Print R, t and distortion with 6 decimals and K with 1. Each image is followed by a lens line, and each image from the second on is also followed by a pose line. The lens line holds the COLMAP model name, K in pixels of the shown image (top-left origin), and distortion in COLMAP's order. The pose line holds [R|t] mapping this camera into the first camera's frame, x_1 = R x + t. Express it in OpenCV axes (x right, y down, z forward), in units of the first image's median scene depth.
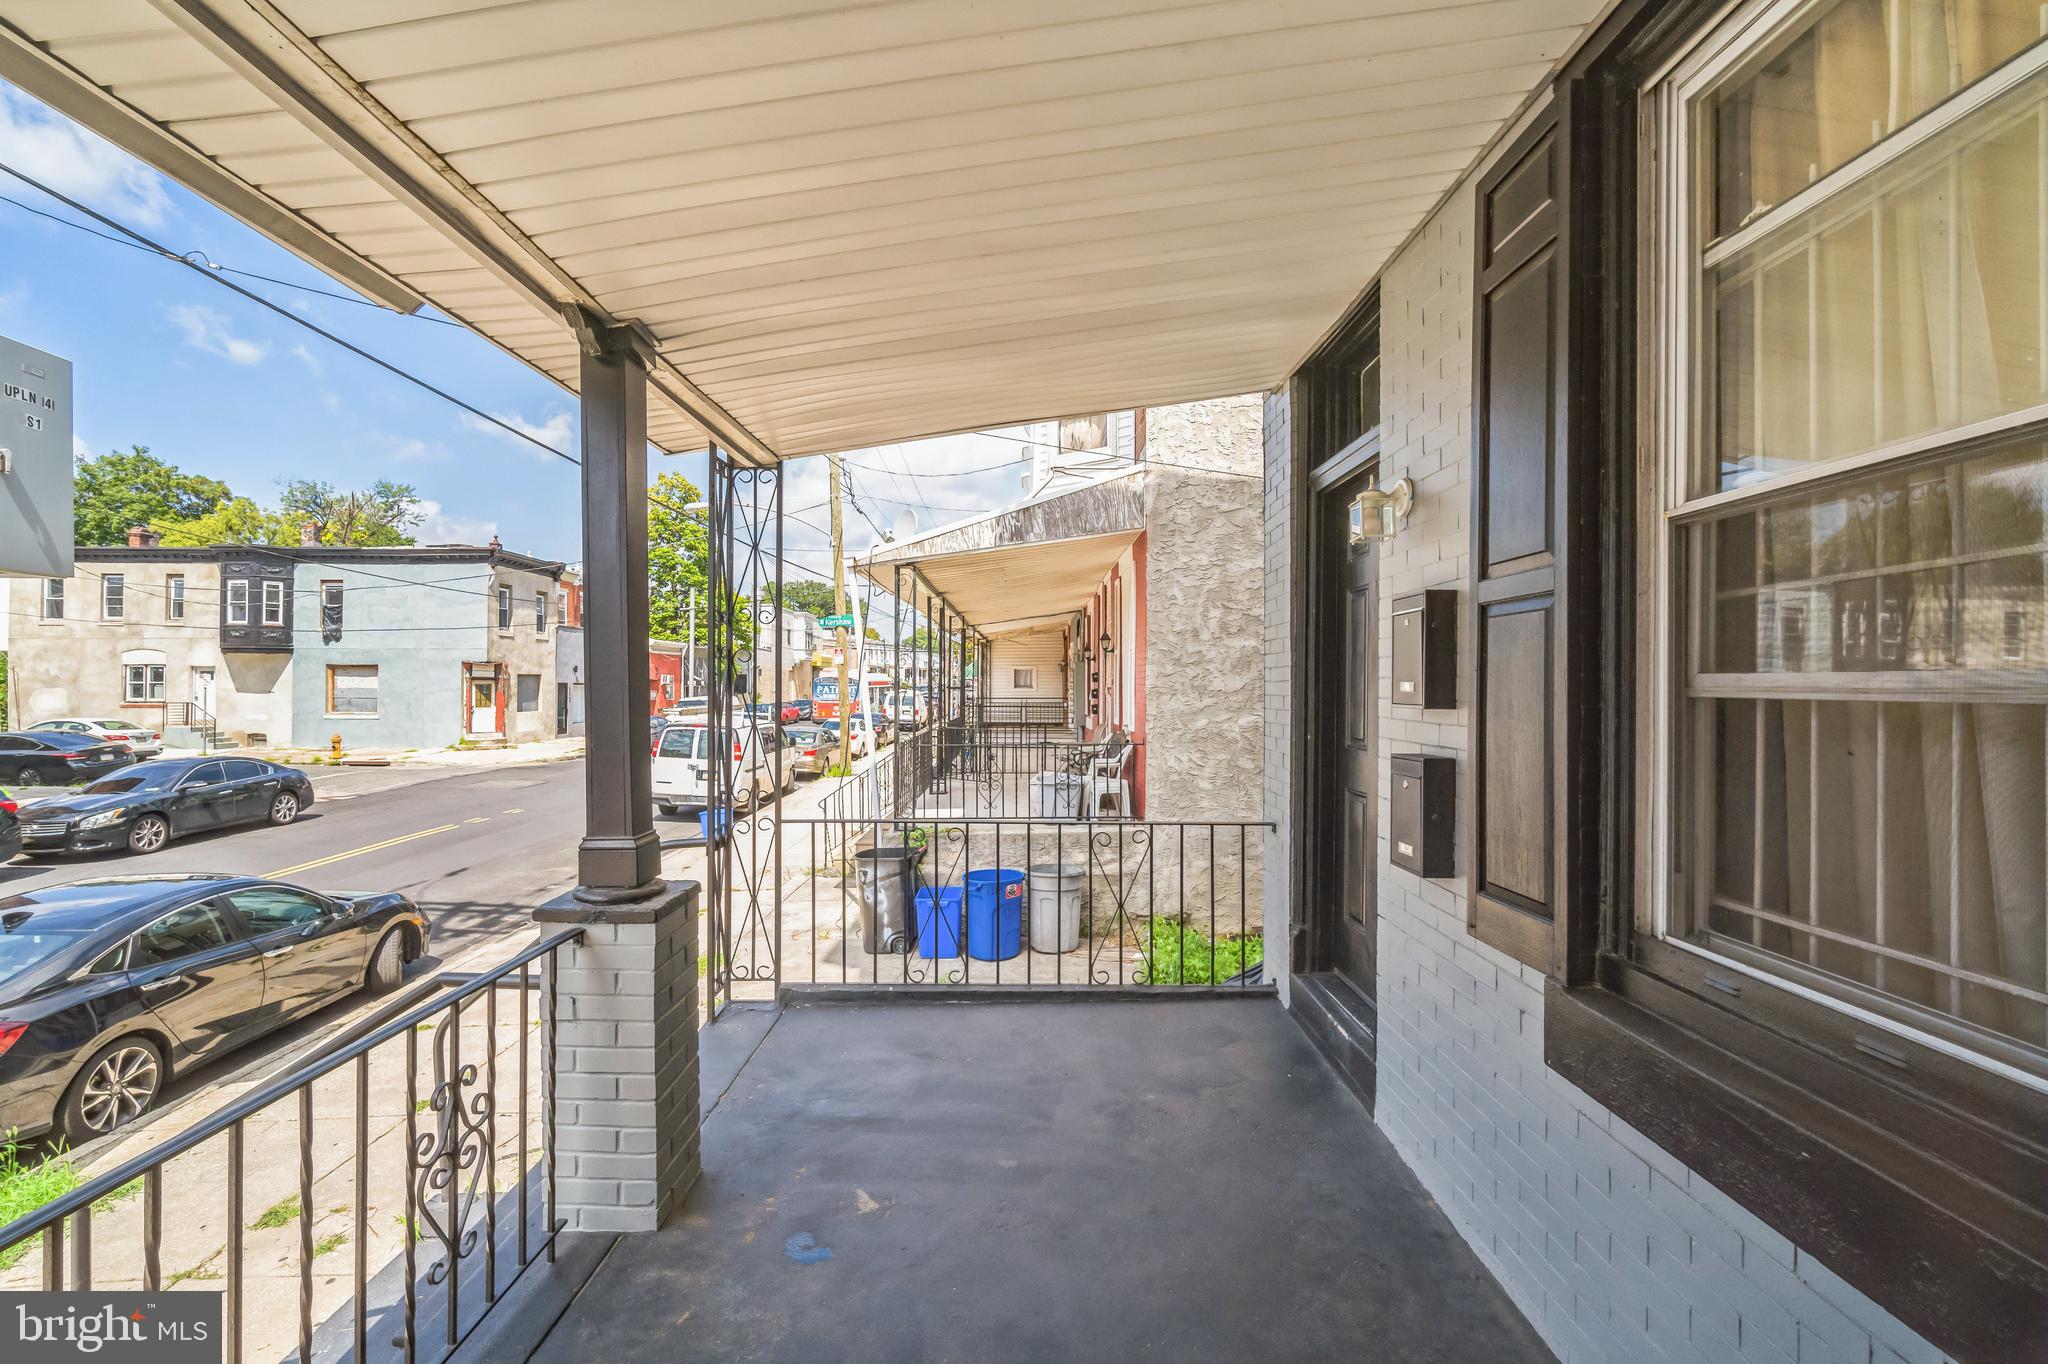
lens RADIAL K [[894.1, 0, 1023.6], [0, 894.1, 684.2], [0, 0, 1]] dist [-0.007770, 0.002179]
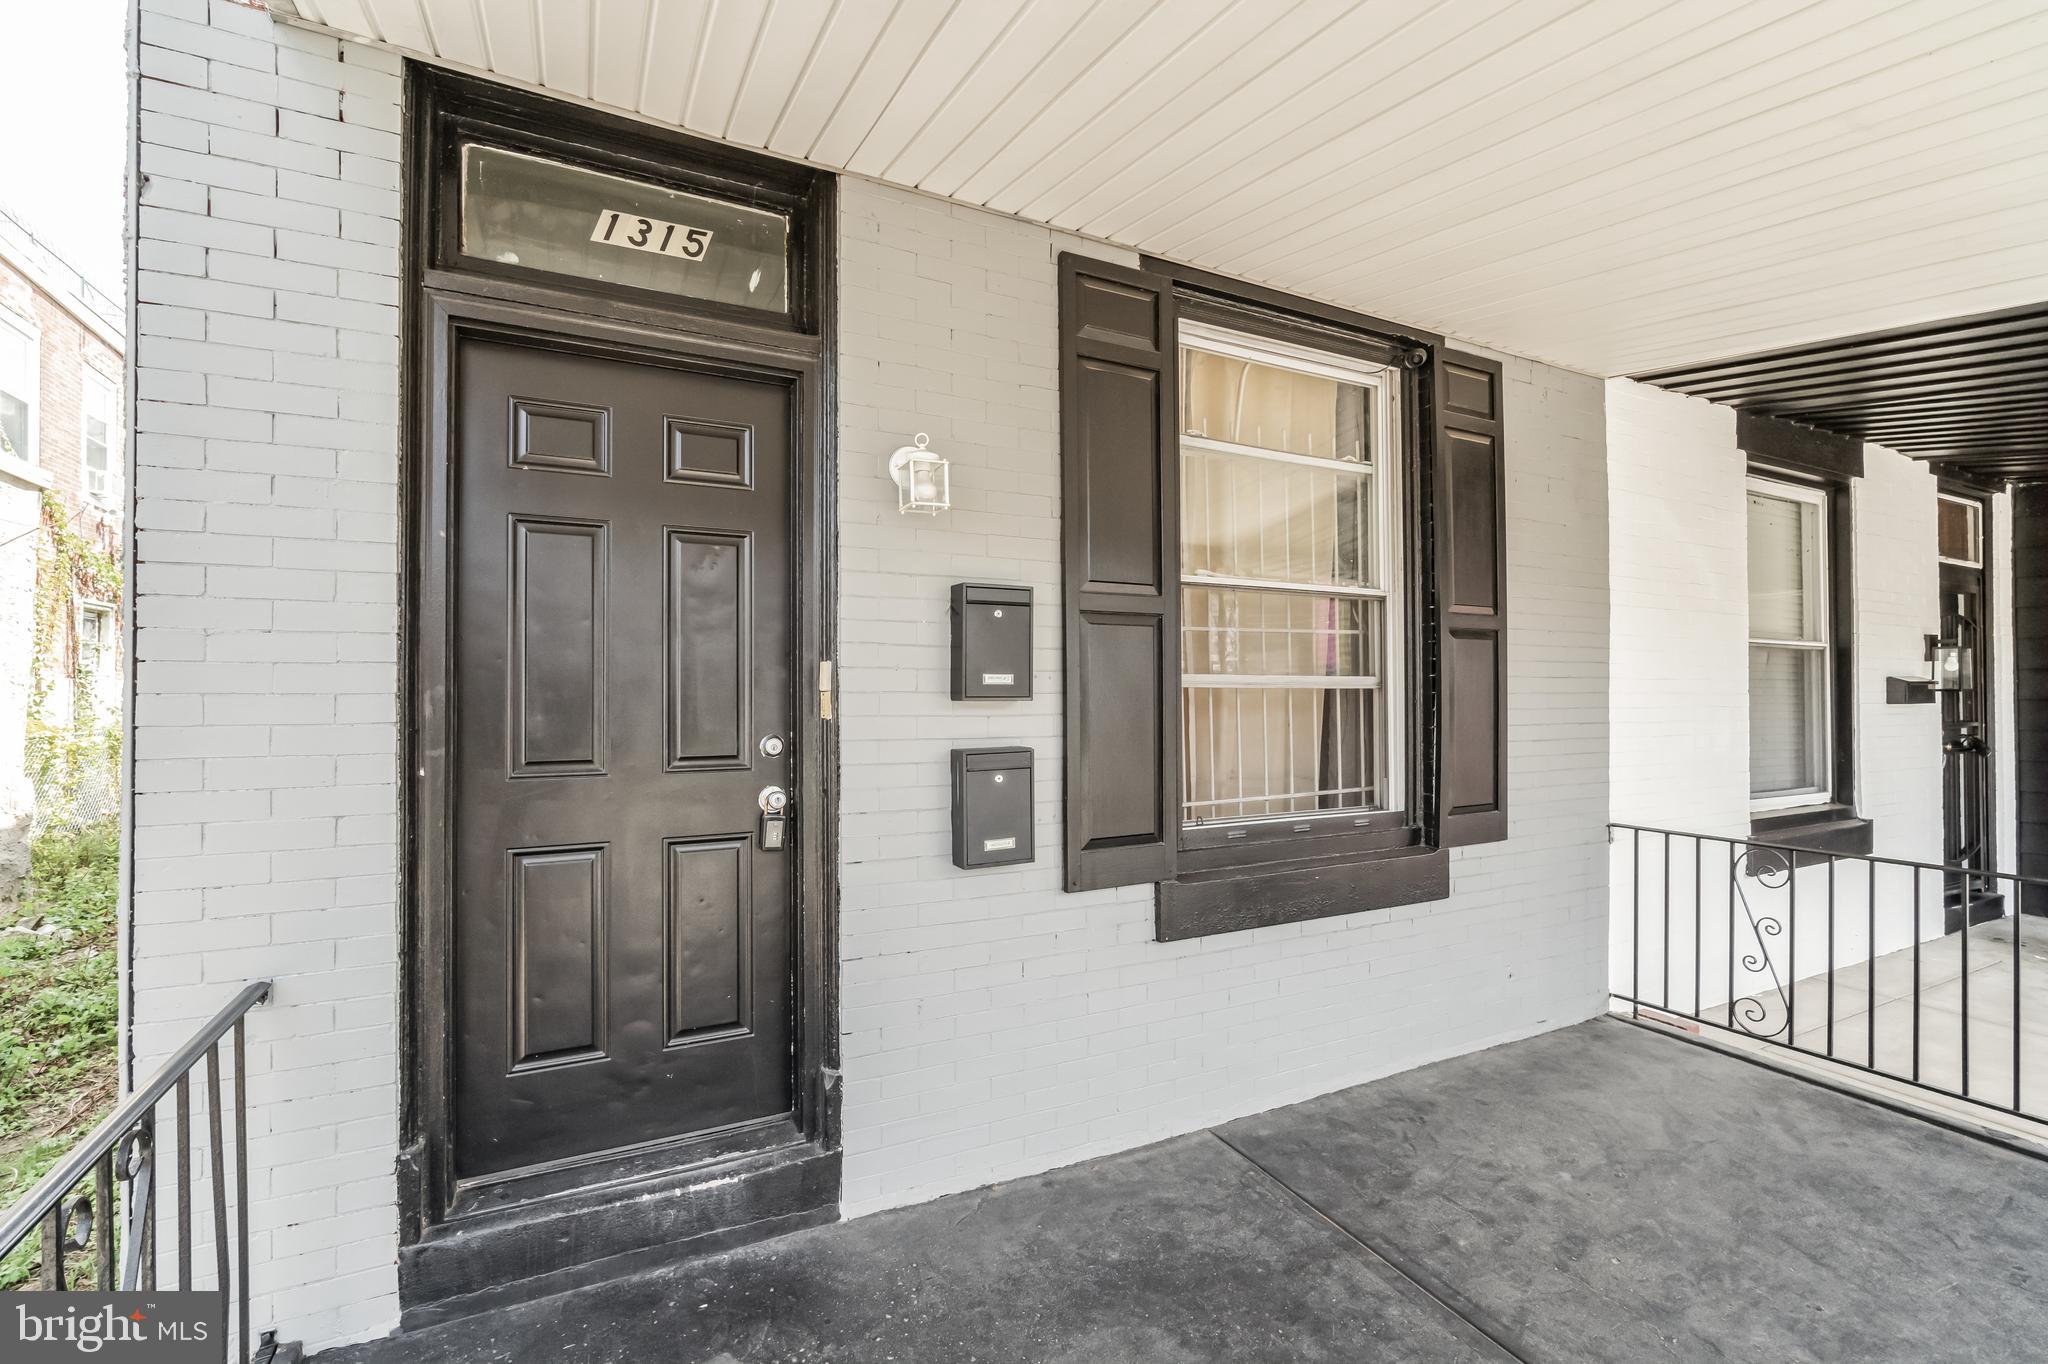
lens RADIAL K [[894.1, 0, 1034.3], [0, 894.1, 684.5], [0, 0, 1]] dist [-0.007770, 0.002179]
pose [[-0.448728, 0.002082, 0.893666, -0.594044], [-0.002596, 0.999990, -0.003633, 0.012755], [-0.893664, -0.003951, -0.448718, 1.777840]]
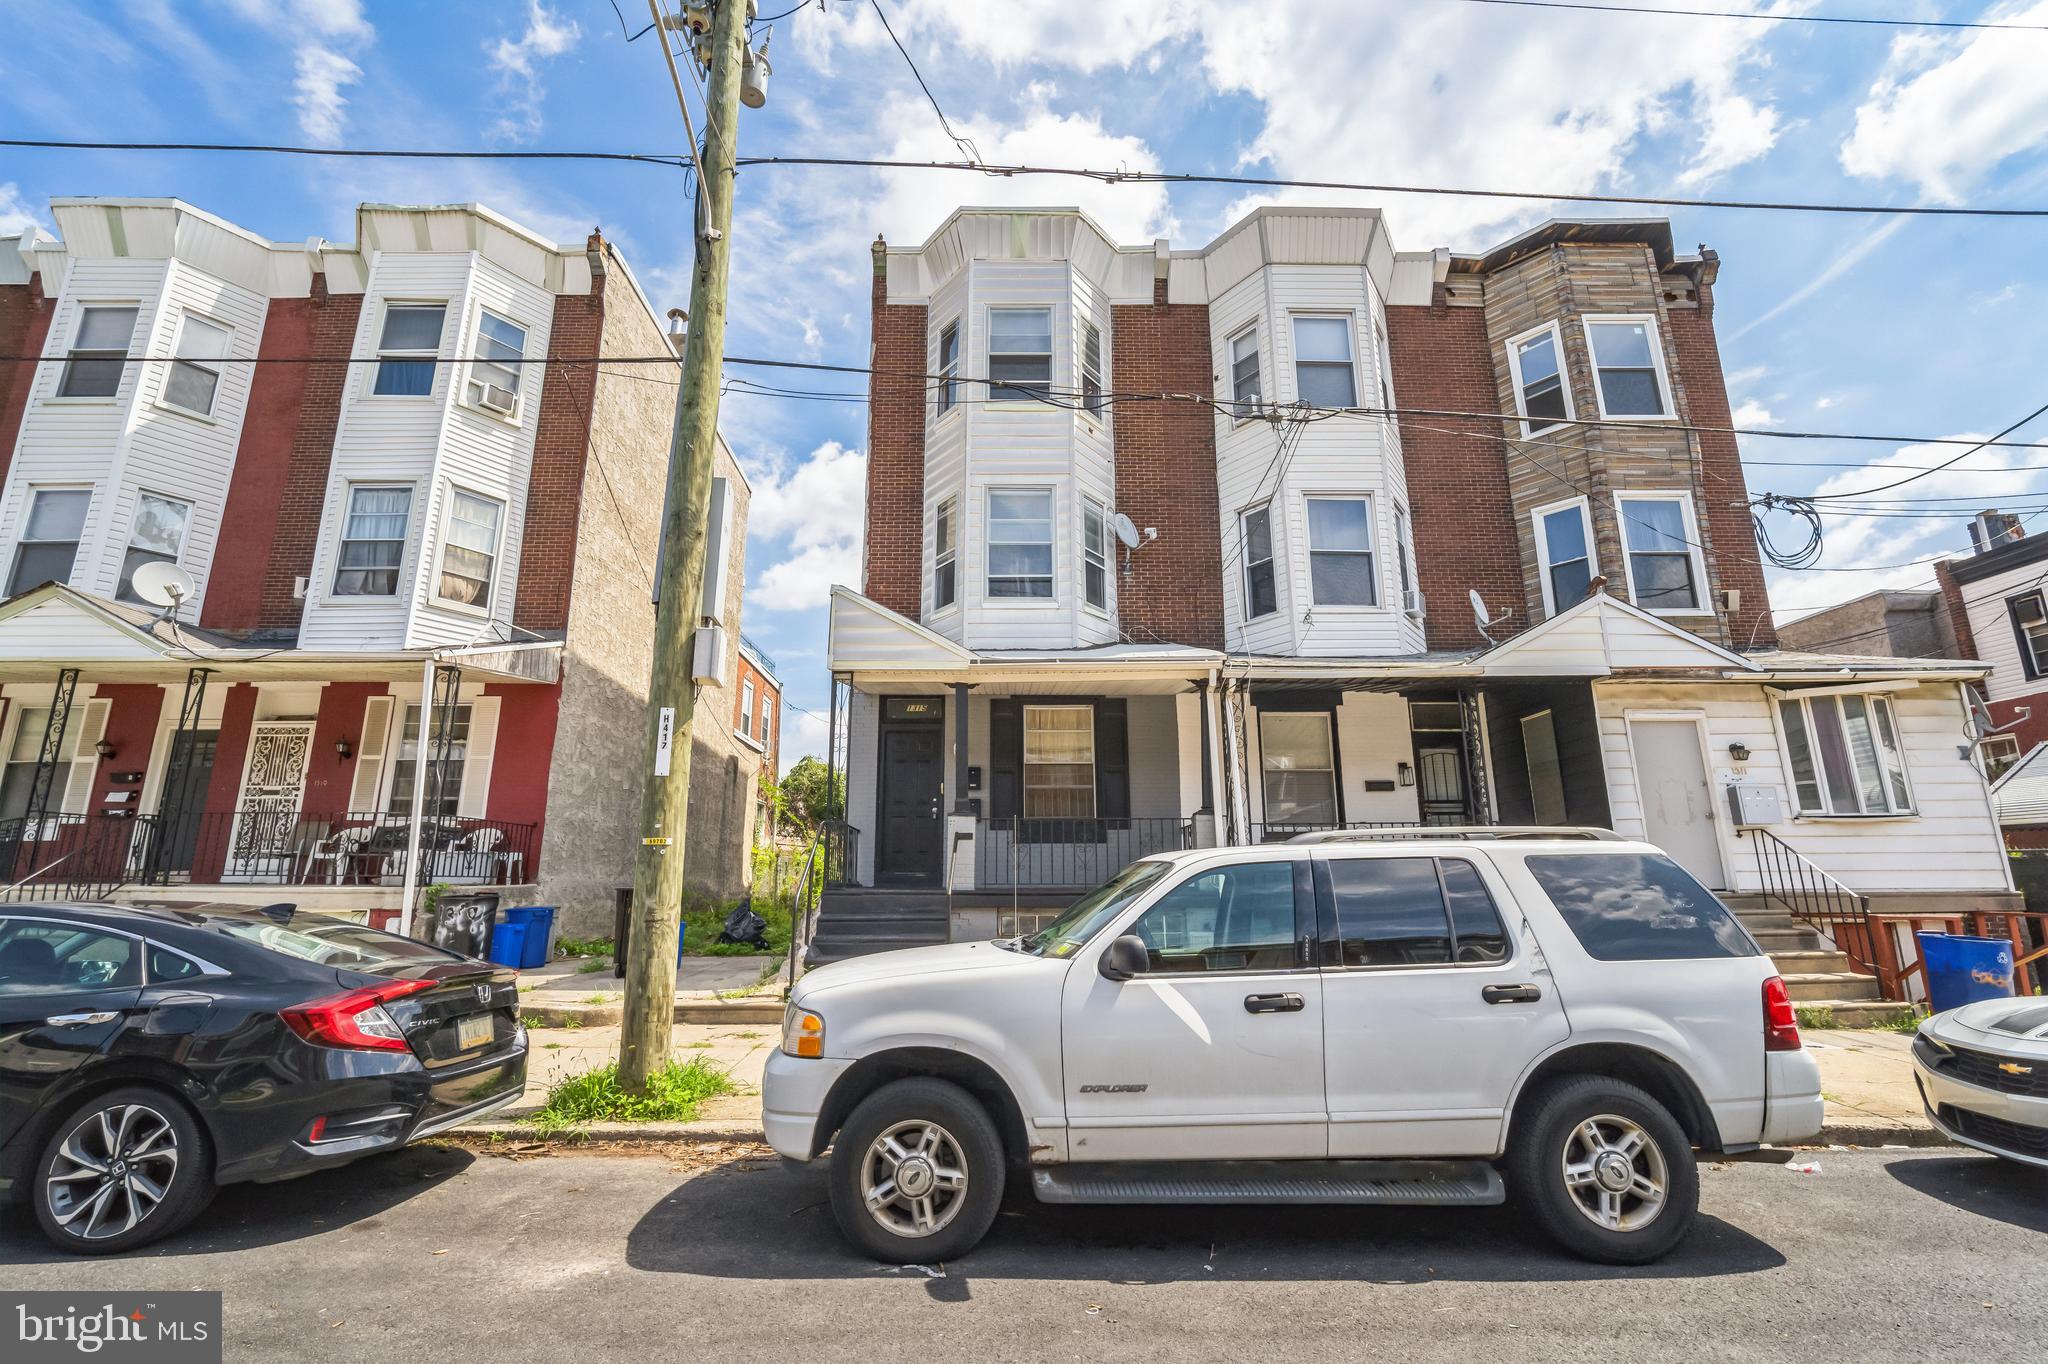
lens RADIAL K [[894.1, 0, 1028.8], [0, 894.1, 683.9], [0, 0, 1]] dist [-0.007770, 0.002179]
pose [[-0.017371, 0.231568, 0.972664, -5.834562], [0.007060, 0.972815, -0.231478, 0.772900], [-0.999824, 0.002846, -0.018534, 0.984830]]
